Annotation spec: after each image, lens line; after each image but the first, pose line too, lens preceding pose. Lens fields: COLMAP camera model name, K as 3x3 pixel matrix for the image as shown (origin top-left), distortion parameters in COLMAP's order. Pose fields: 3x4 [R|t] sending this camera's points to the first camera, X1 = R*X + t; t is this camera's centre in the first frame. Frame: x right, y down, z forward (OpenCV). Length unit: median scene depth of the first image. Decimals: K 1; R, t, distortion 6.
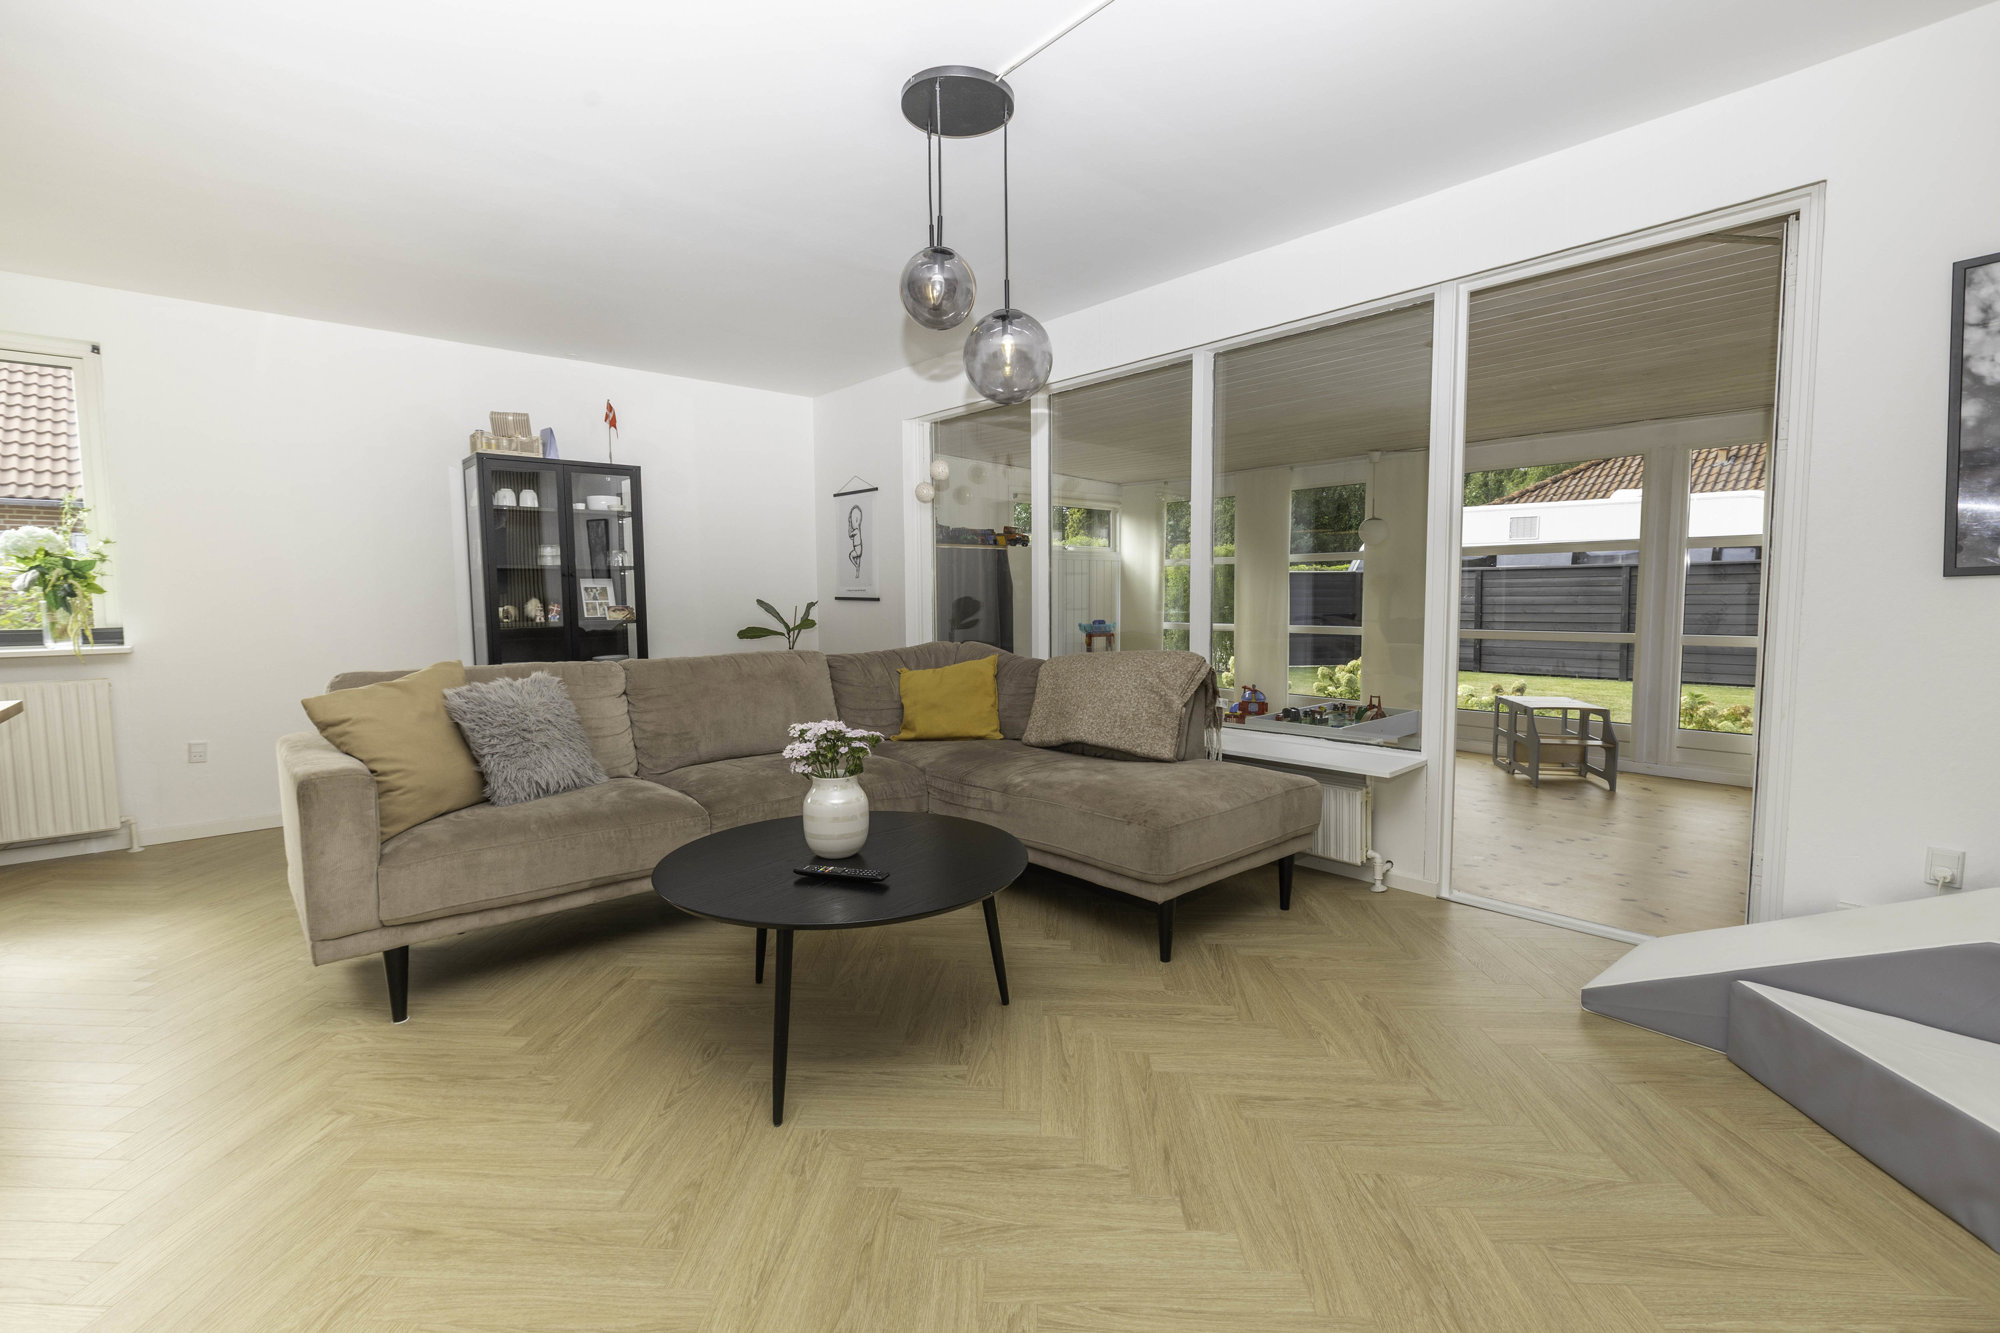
lens RADIAL K [[875.7, 0, 1000.0], [0, 875.7, 666.5], [0, 0, 1]] dist [-0.013106, -0.000529]
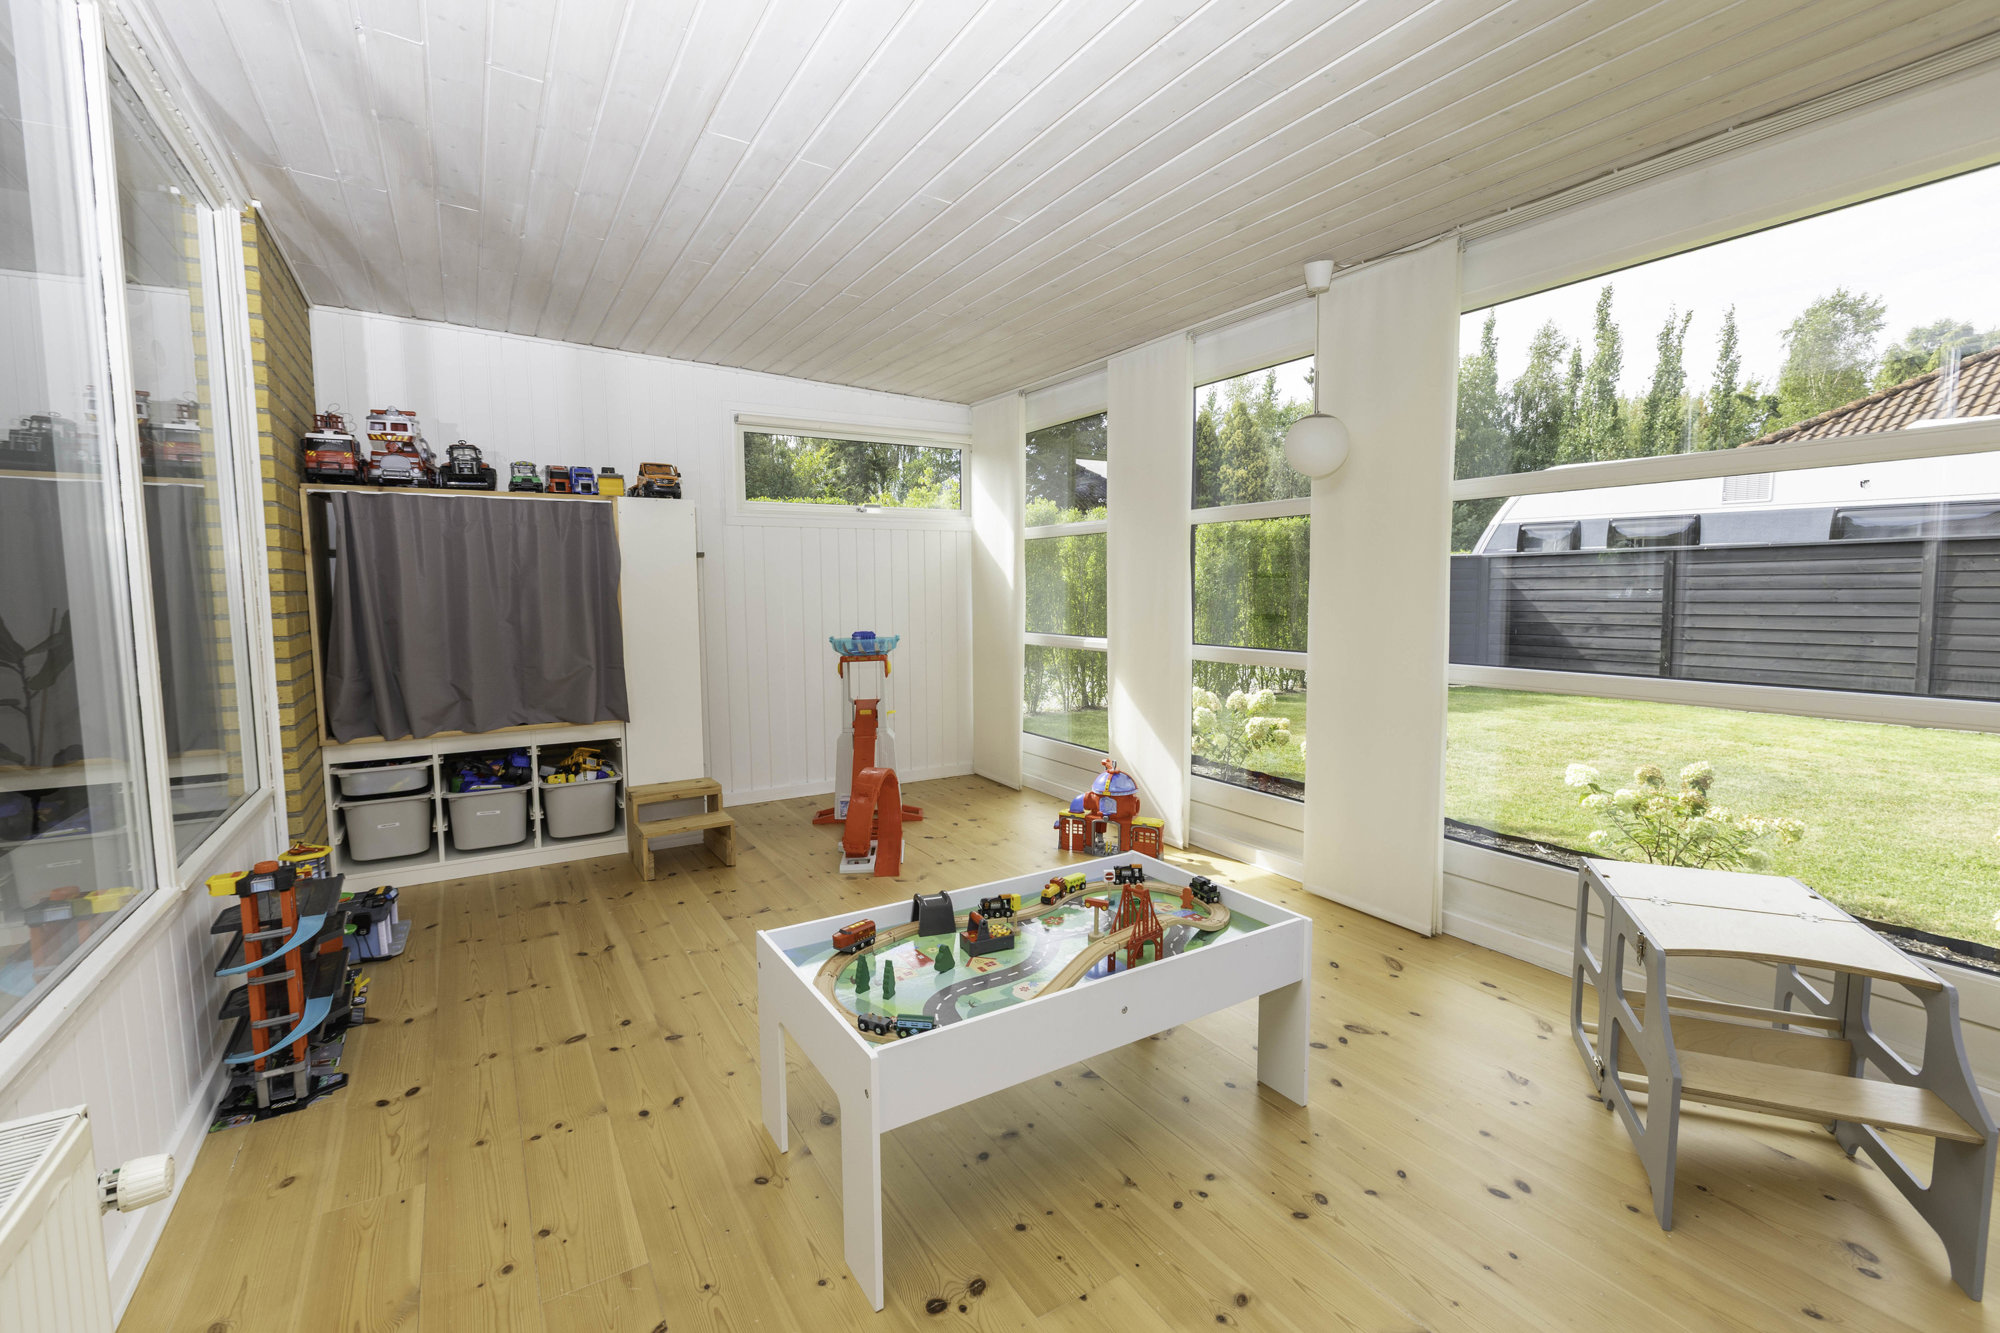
lens RADIAL K [[875.7, 0, 1000.0], [0, 875.7, 666.5], [0, 0, 1]] dist [-0.013106, -0.000529]
pose [[0.983139, 0.015445, -0.182206, 0.199574], [-0.014096, 0.999863, 0.008697, -0.024088], [0.182315, -0.005982, 0.983222, 0.301815]]
